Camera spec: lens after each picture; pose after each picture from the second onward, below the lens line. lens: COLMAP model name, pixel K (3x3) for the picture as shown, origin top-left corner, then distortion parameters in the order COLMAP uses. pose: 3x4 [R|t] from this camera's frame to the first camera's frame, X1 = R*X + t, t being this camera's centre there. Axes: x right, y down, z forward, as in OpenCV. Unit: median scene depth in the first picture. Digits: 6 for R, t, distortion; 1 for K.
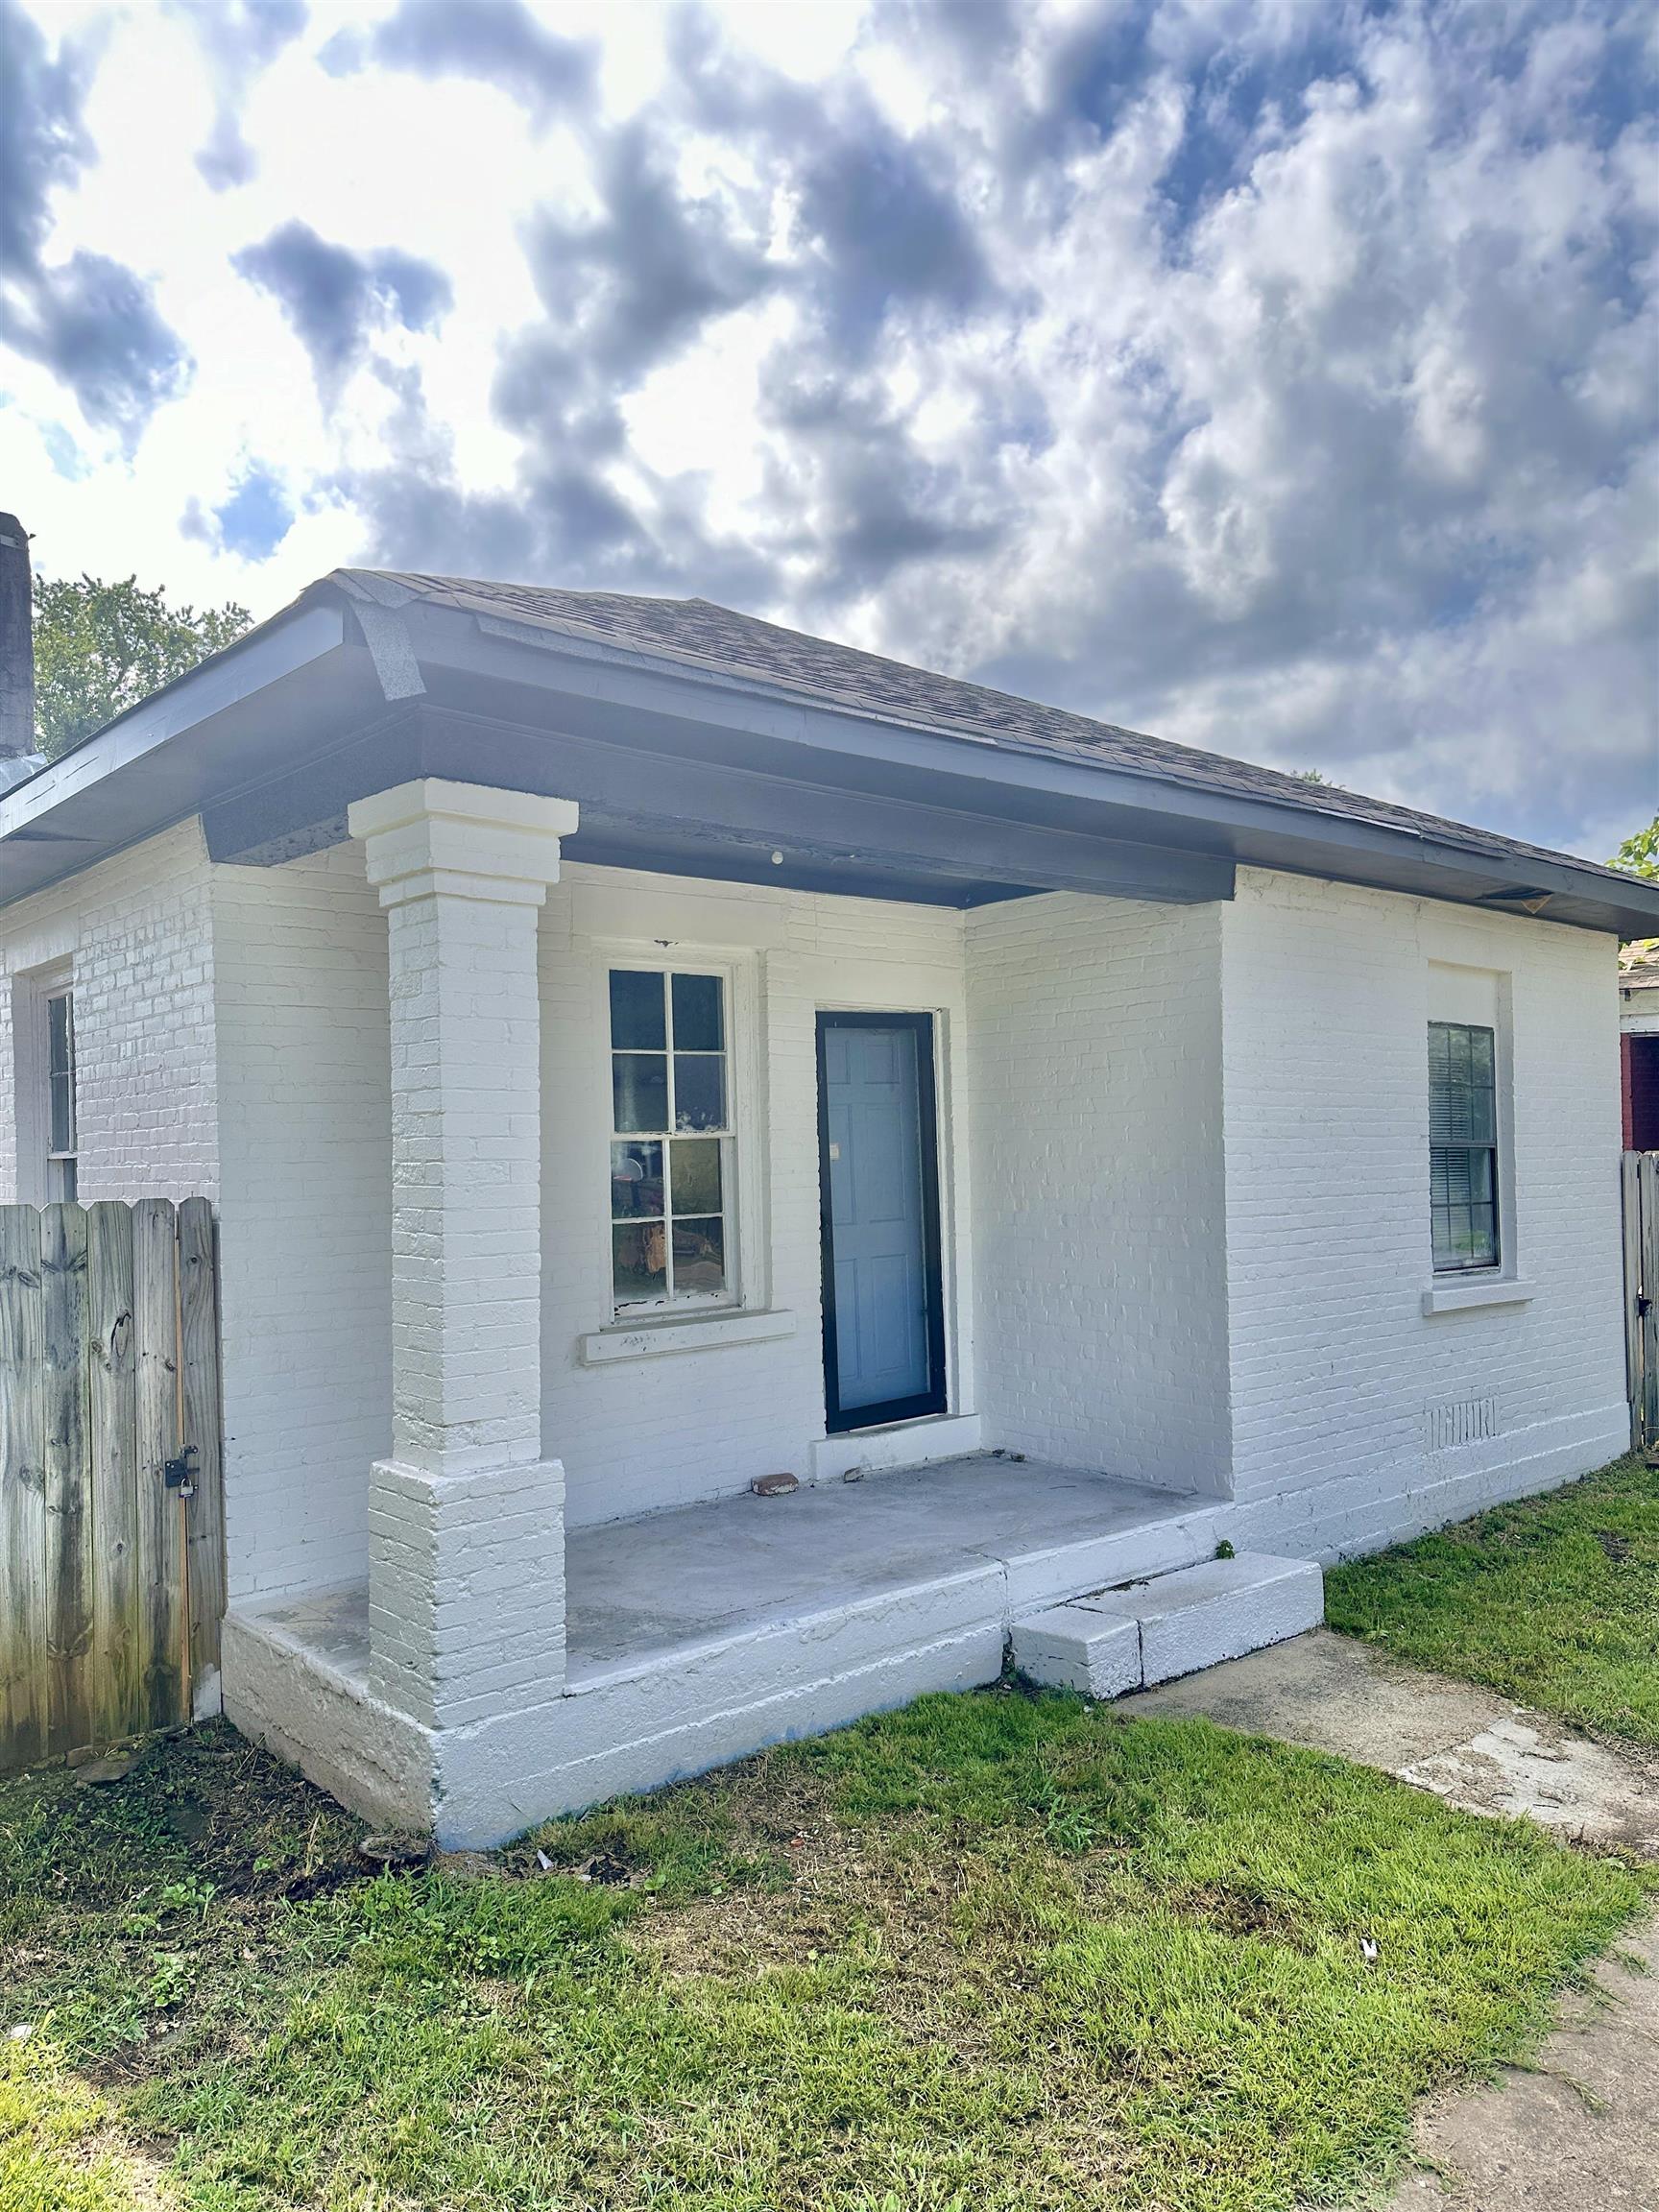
lens RADIAL K [[1550.9, 0, 829.5], [0, 1550.9, 1106.0], [0, 0, 1]] dist [0.131820, -0.248537]
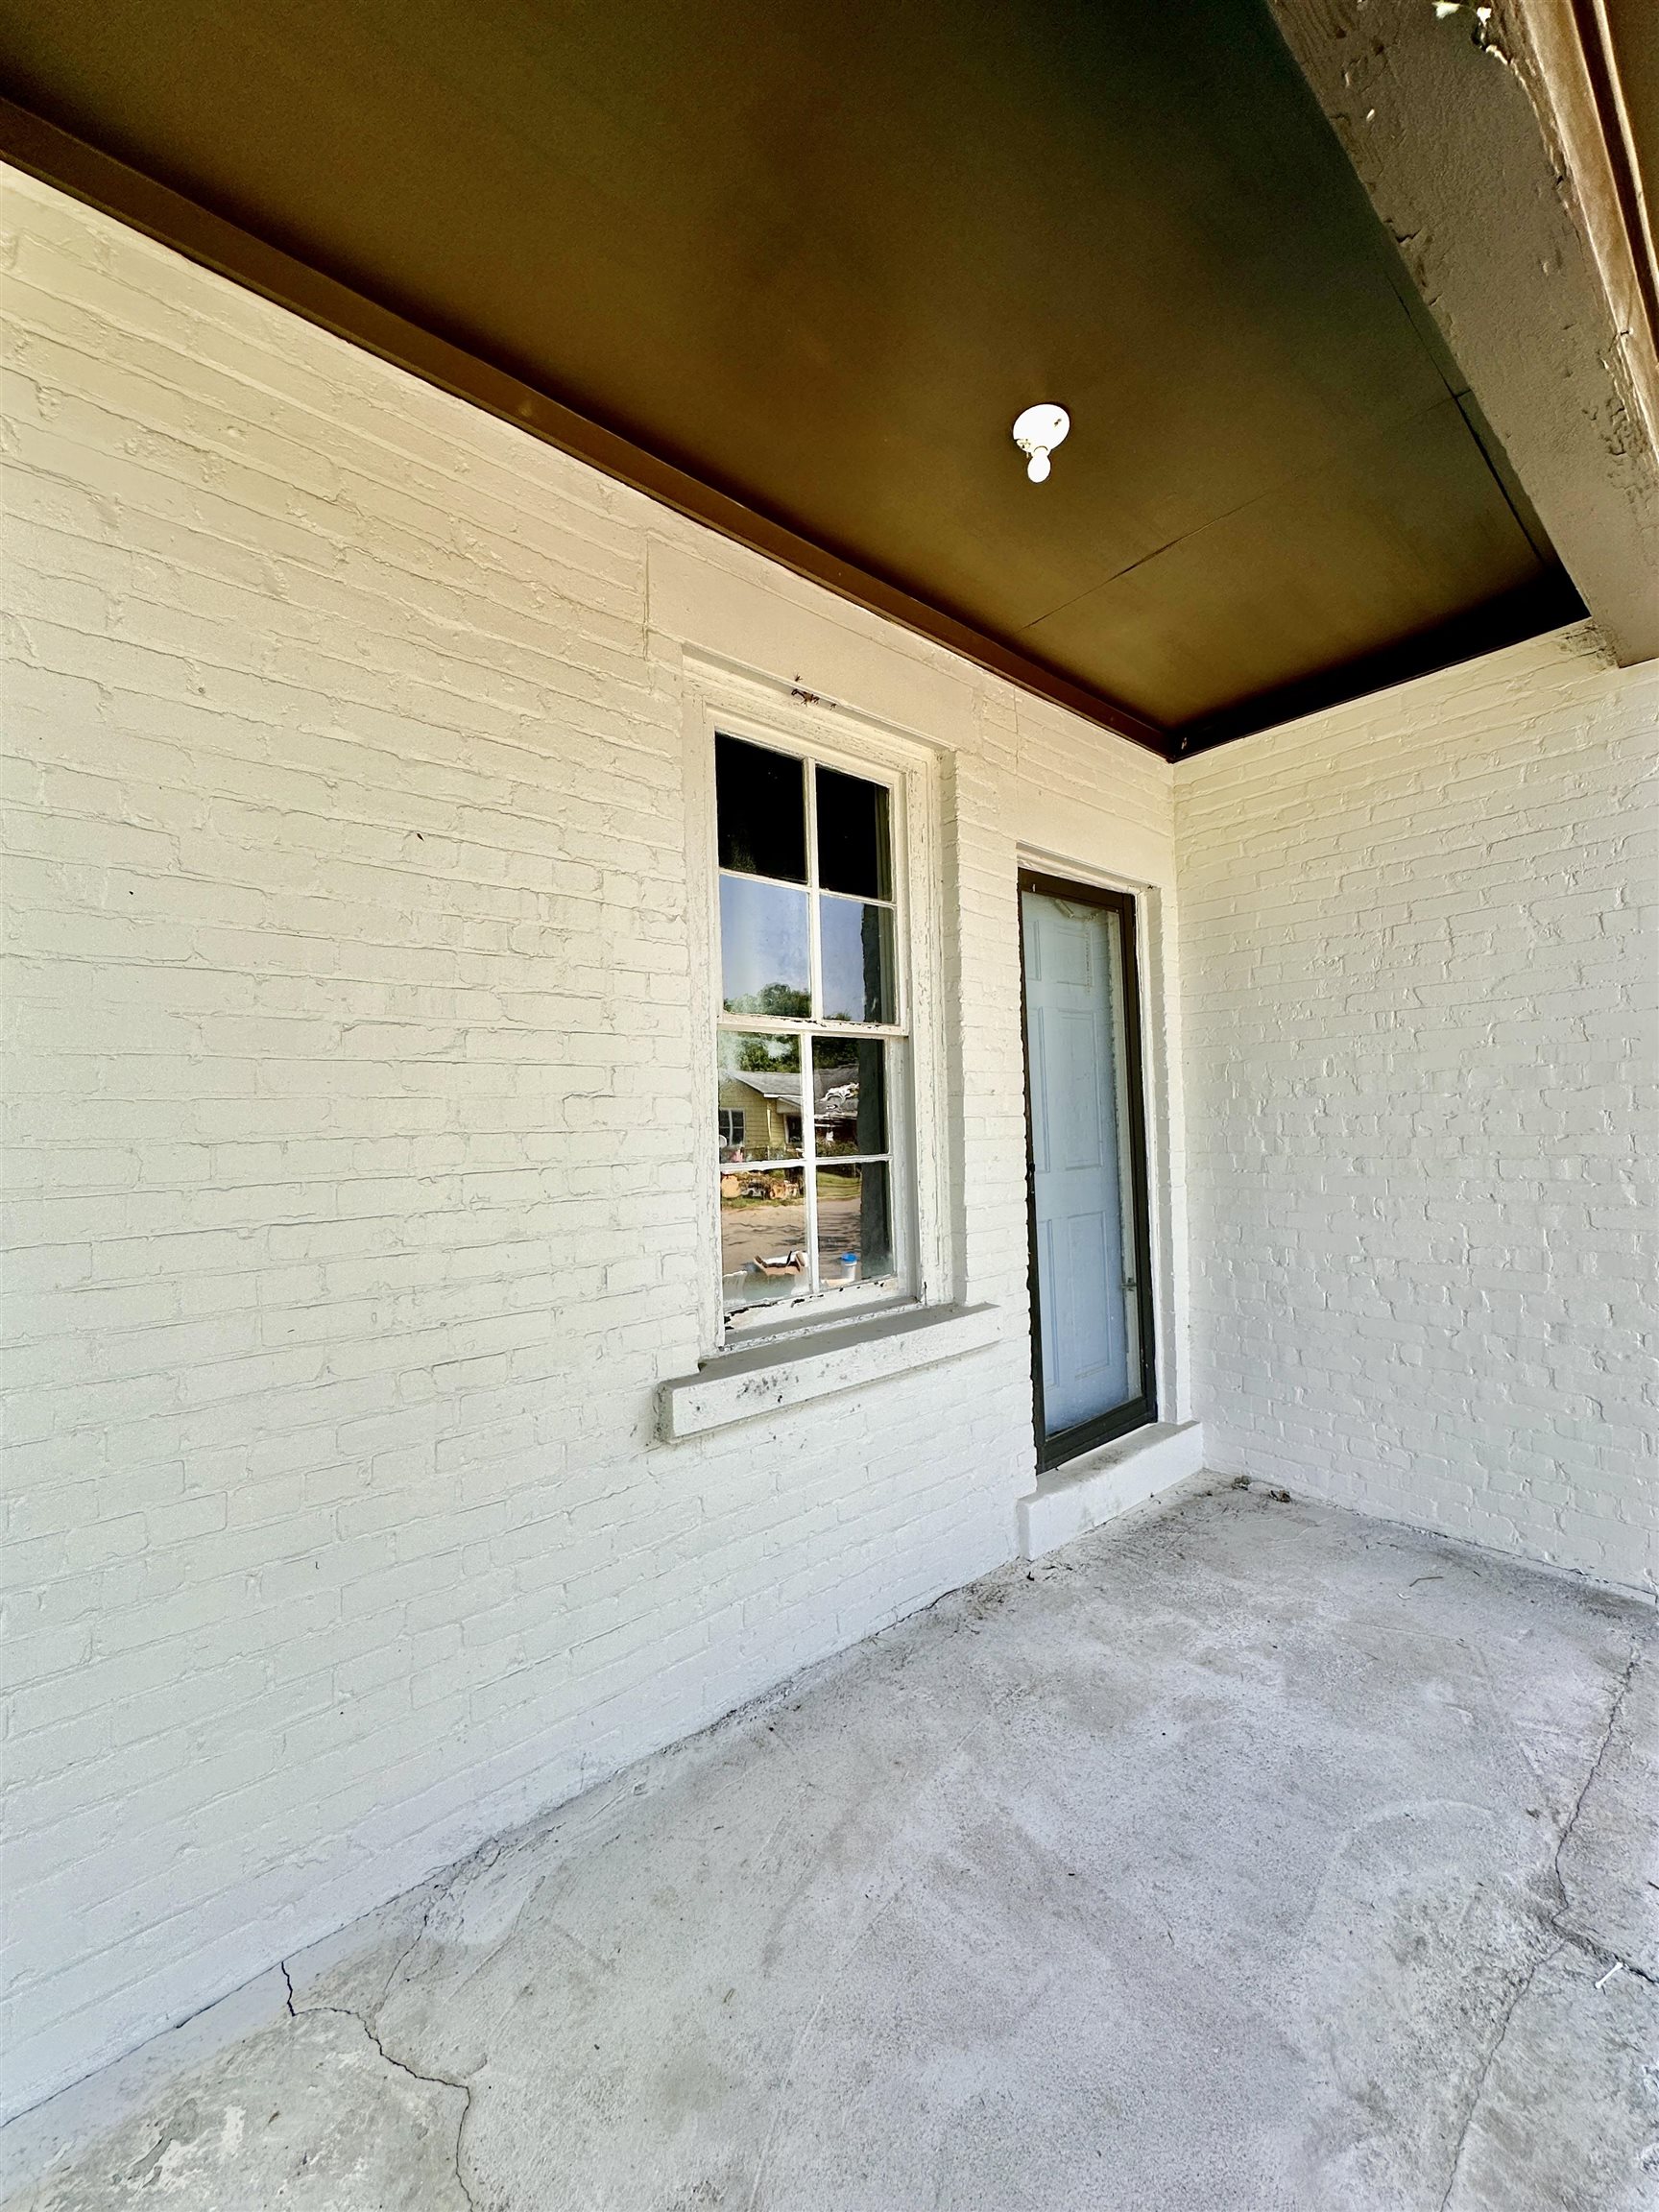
lens RADIAL K [[889.4, 0, 830.6], [0, 889.4, 1101.3], [0, 0, 1]] dist [-0.003826, 0.000666]
pose [[0.999990, -0.002270, -0.003956, -0.096781], [0.002250, 0.999984, -0.005123, 0.051286], [0.003968, 0.005114, 0.999979, 0.666839]]
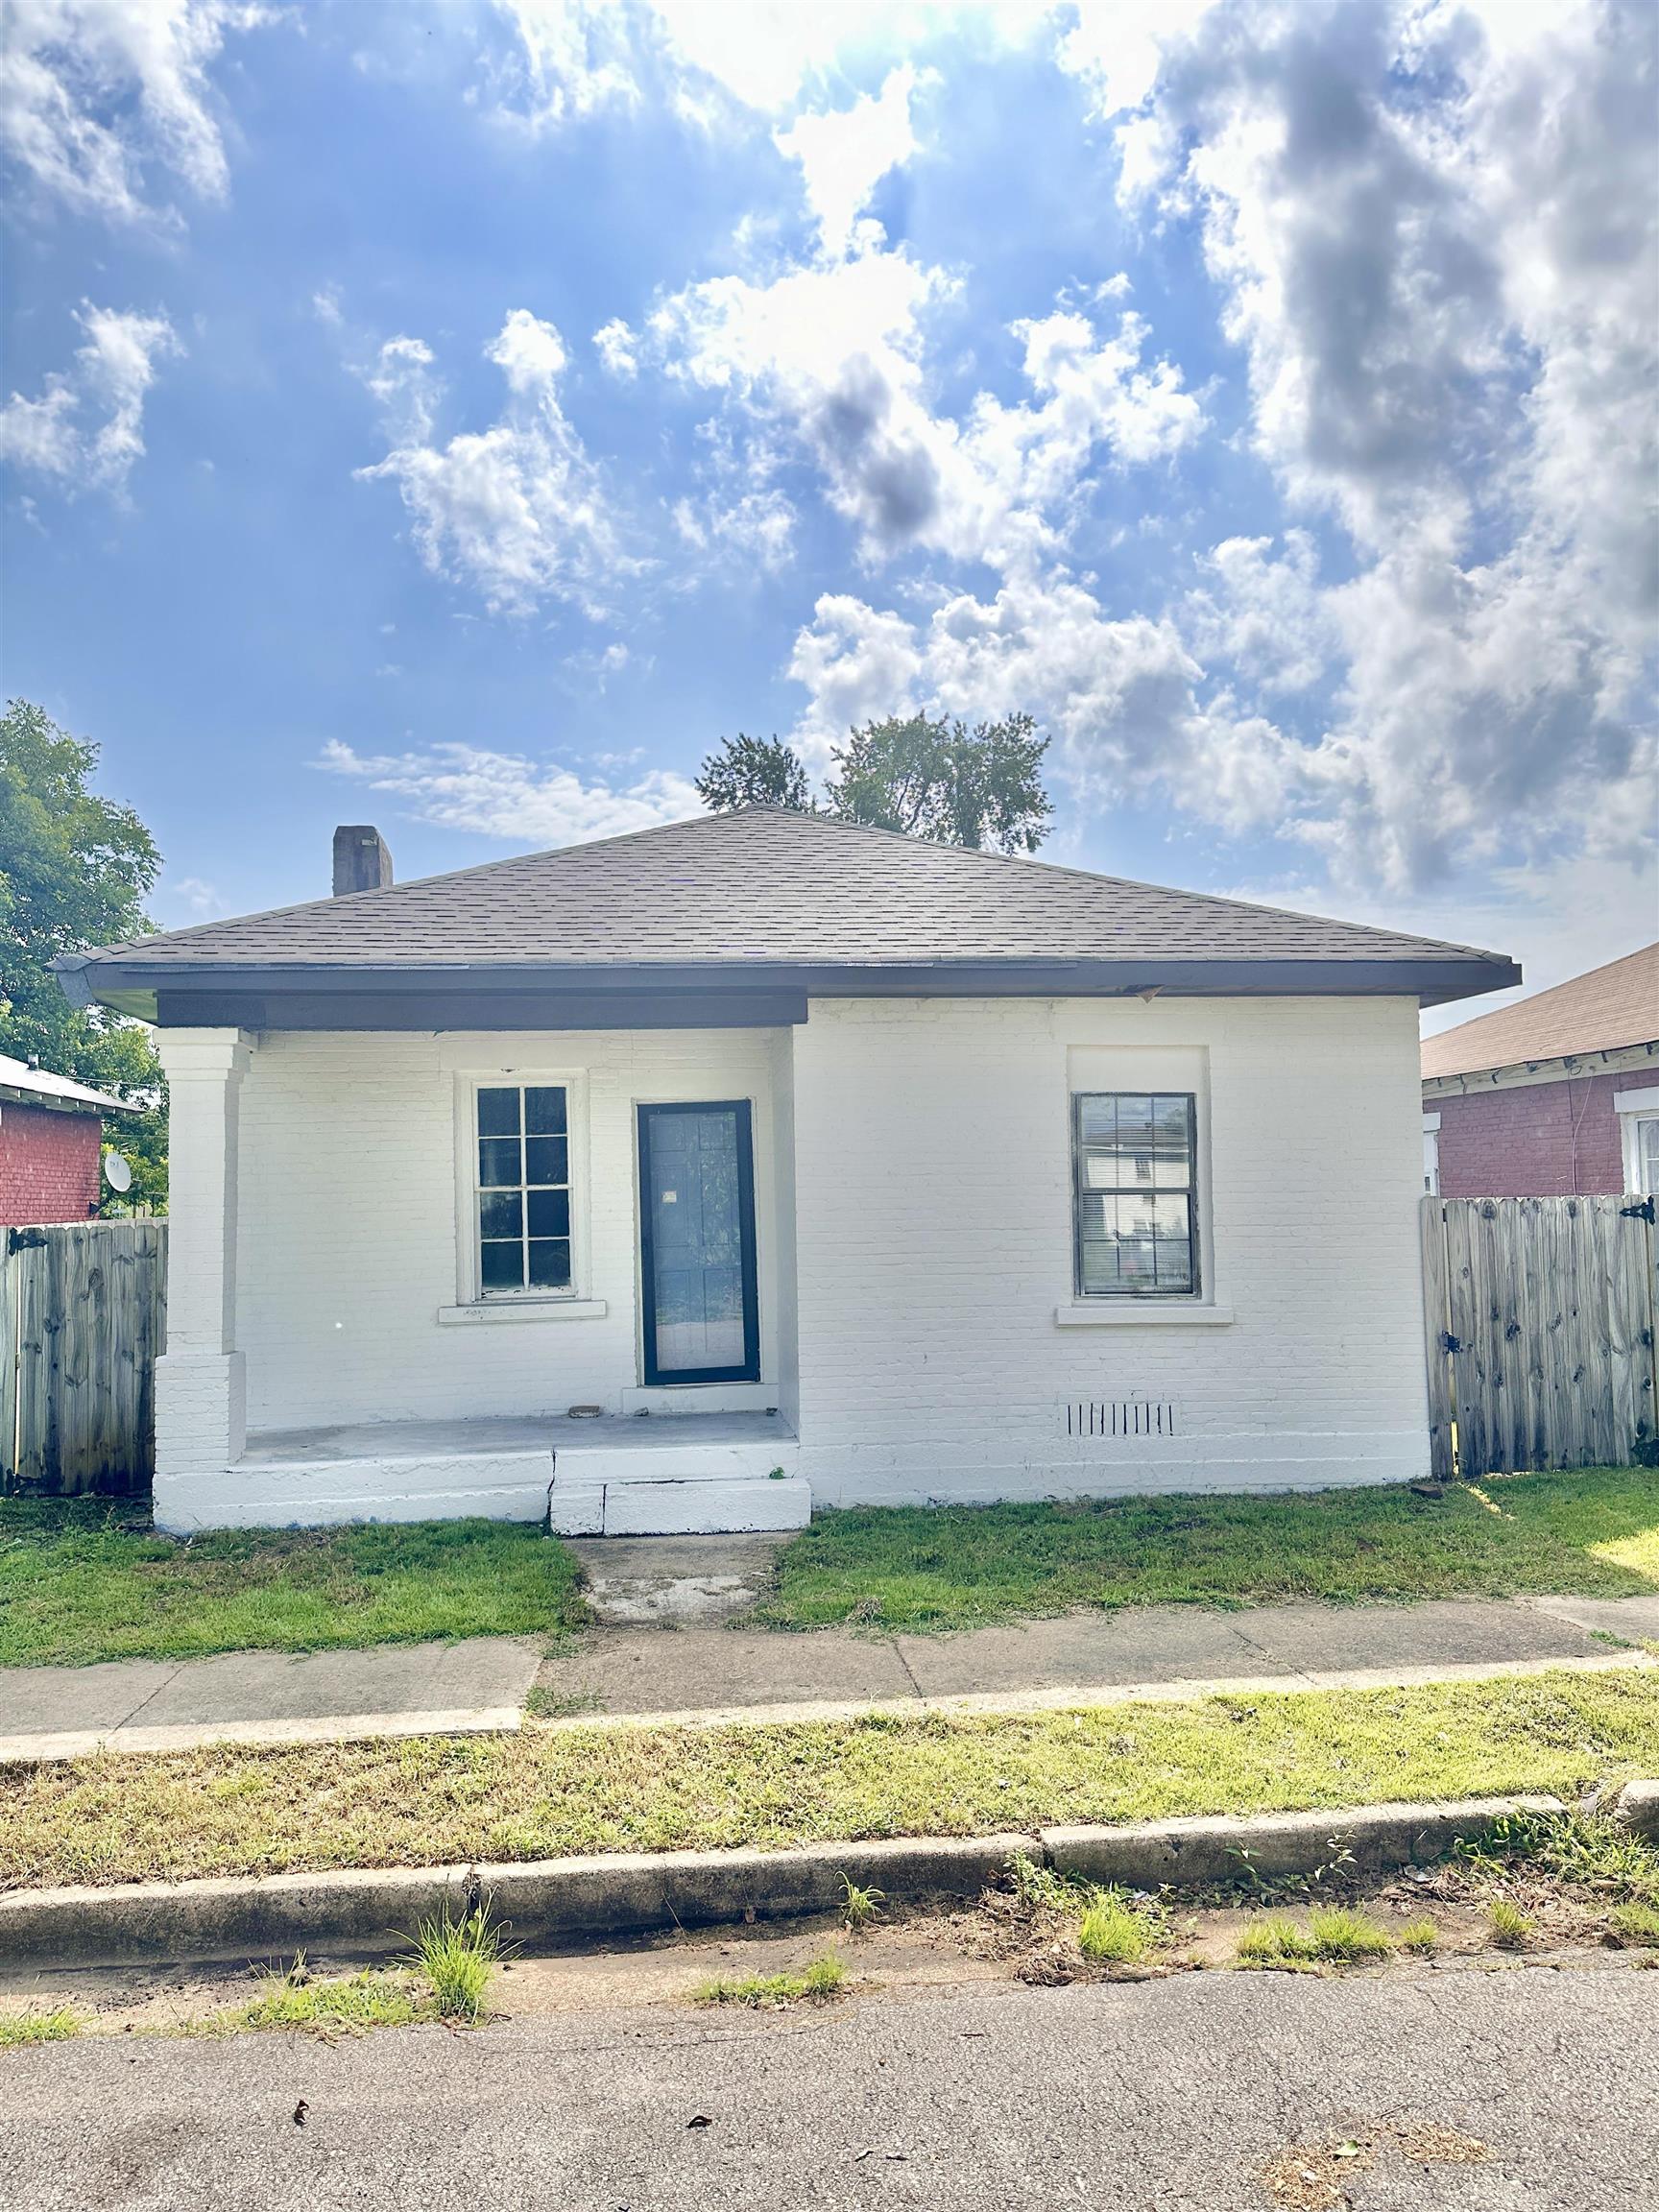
lens RADIAL K [[1552.8, 0, 829.5], [0, 1552.8, 1106.0], [0, 0, 1]] dist [0.194197, -0.392068]
pose [[0.823214, -0.031519, -0.566855, 1.111470], [0.018977, 0.999427, -0.028012, -0.015180], [0.567413, 0.012302, 0.823341, -0.165276]]
